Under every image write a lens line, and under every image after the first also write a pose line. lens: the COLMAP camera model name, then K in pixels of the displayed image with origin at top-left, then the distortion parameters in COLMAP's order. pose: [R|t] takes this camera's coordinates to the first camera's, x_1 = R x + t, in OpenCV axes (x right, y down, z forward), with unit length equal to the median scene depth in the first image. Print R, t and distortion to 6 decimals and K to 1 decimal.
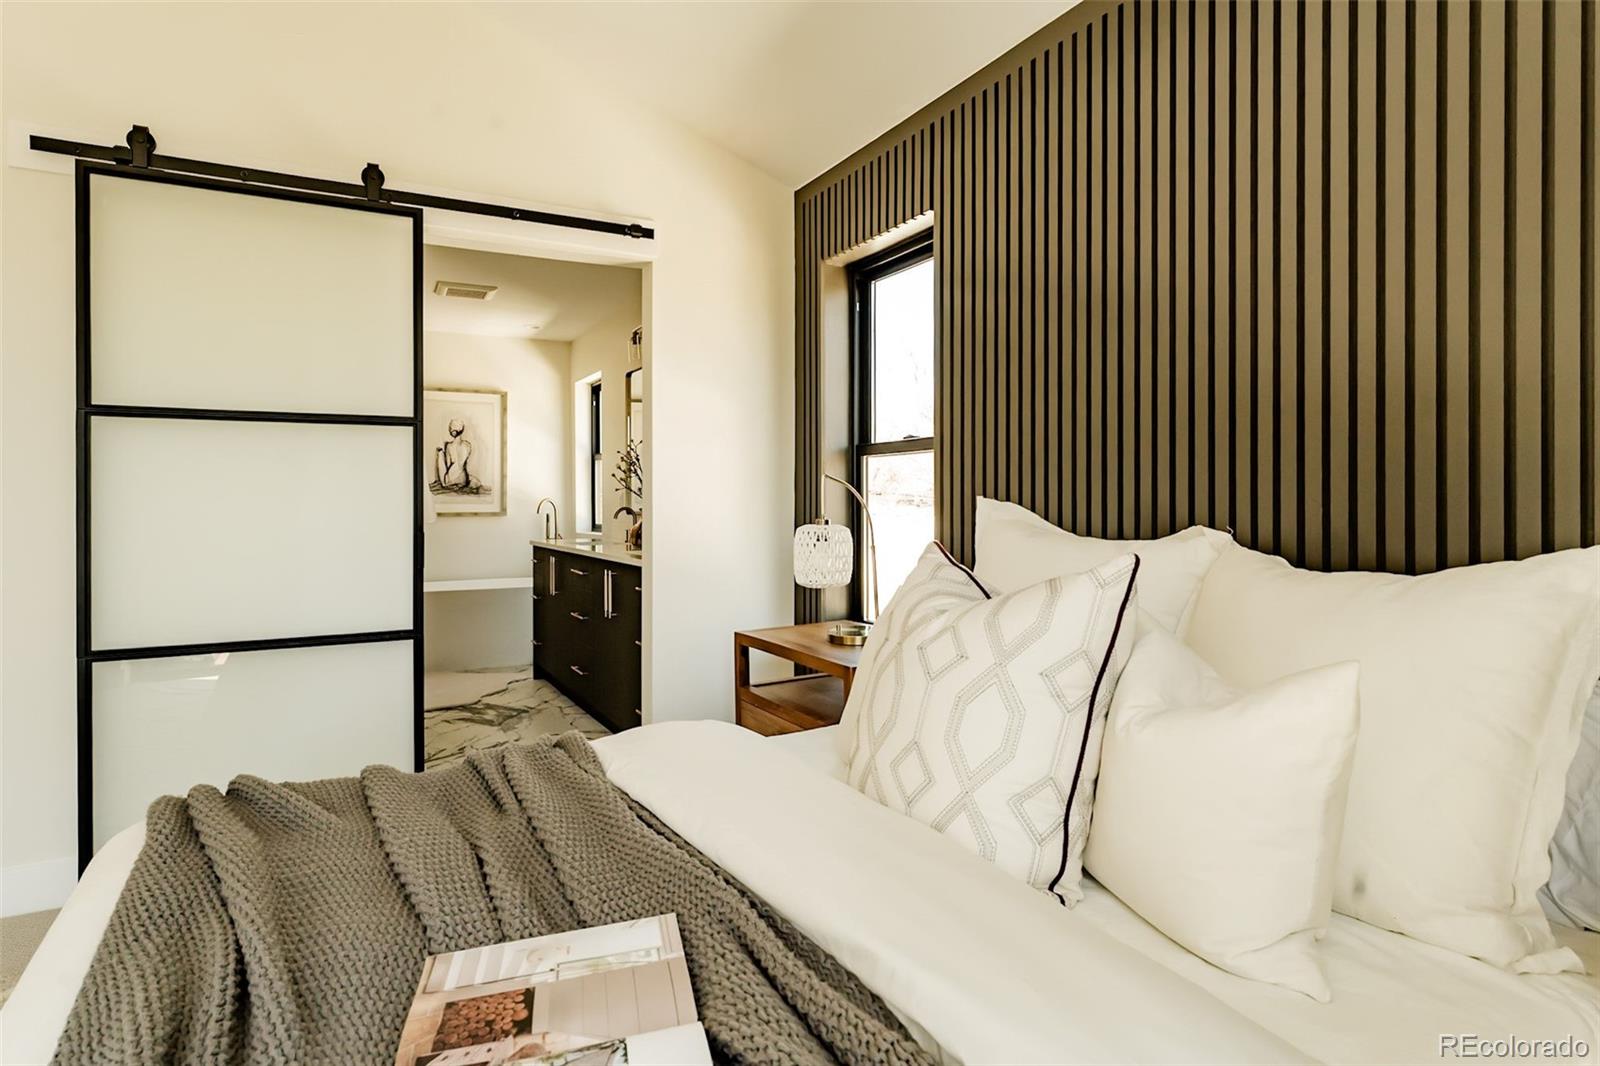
lens RADIAL K [[853.8, 0, 767.3], [0, 853.8, 508.3], [0, 0, 1]] dist [-0.005904, 0.000207]
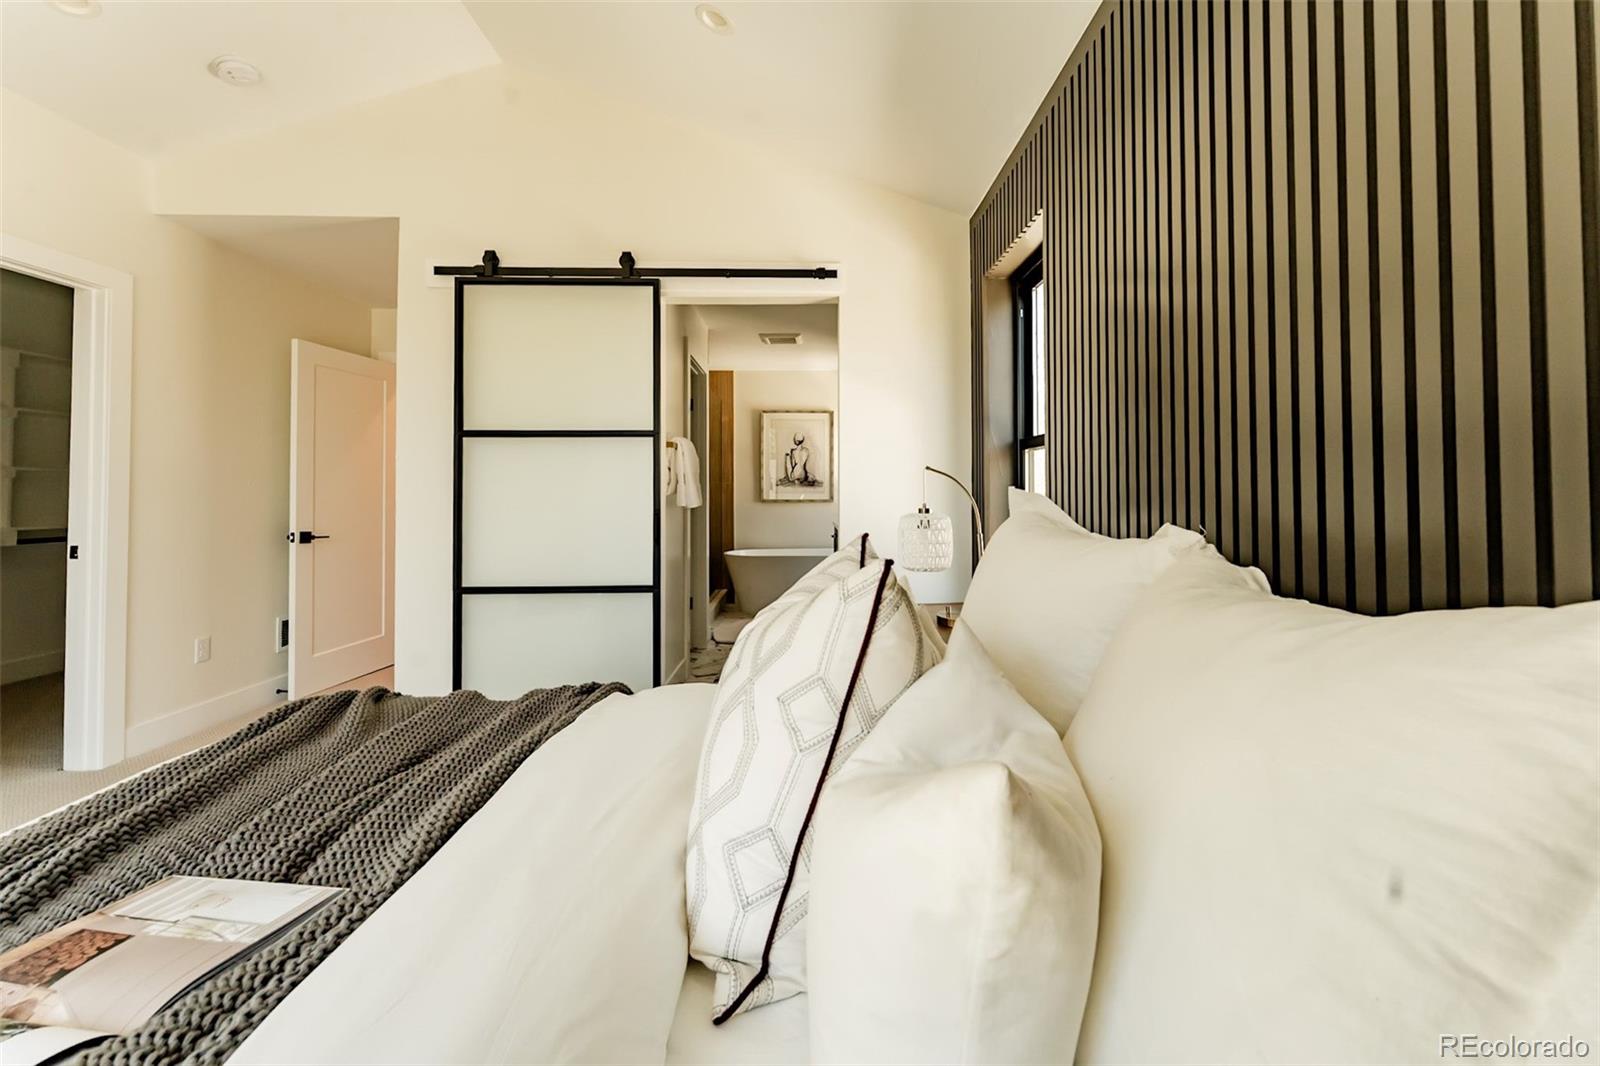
lens RADIAL K [[646.6, 0, 759.6], [0, 646.6, 483.3], [0, 0, 1]] dist [-0.002109, -0.000095]
pose [[0.902876, -0.006231, -0.429856, 0.157235], [-0.002530, 0.999801, -0.019808, -0.001105], [0.429894, 0.018972, 0.902680, 0.113385]]
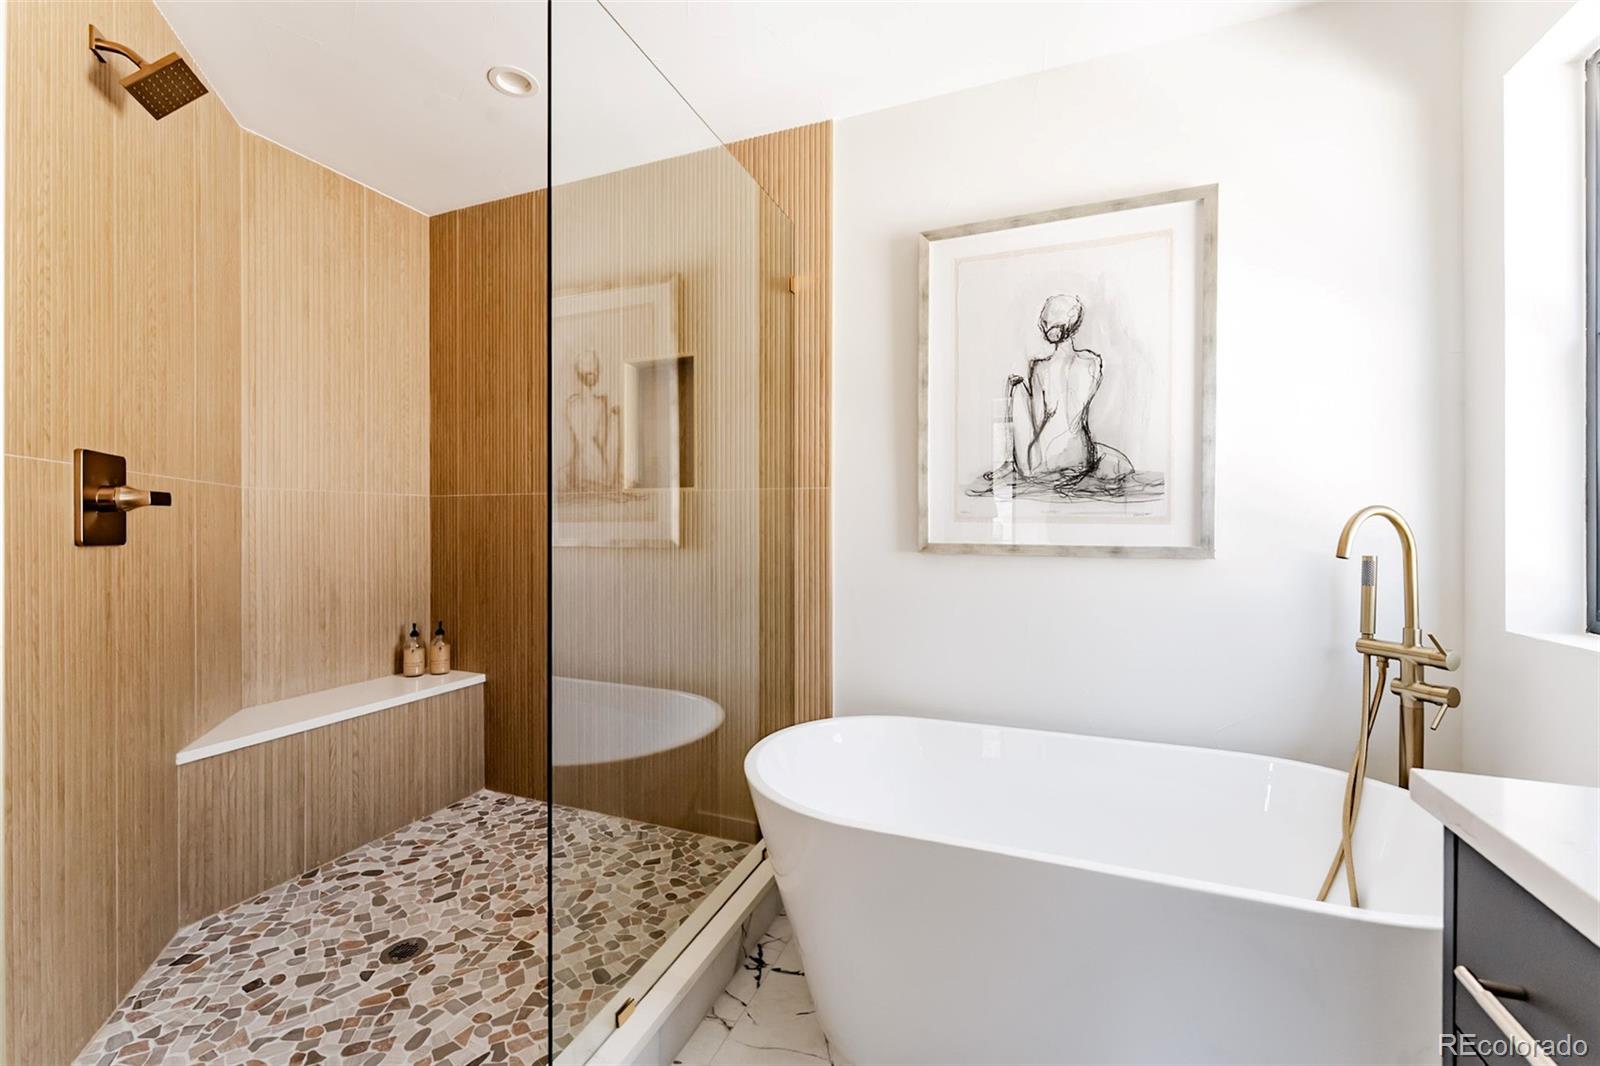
lens RADIAL K [[646.6, 0, 791.4], [0, 646.6, 520.4], [0, 0, 1]] dist [-0.002109, -0.000095]
pose [[0.677650, 0.001435, -0.735383, -1.214585], [-0.008811, 0.999942, -0.006167, -0.017744], [0.735332, 0.010659, 0.677623, 3.709594]]
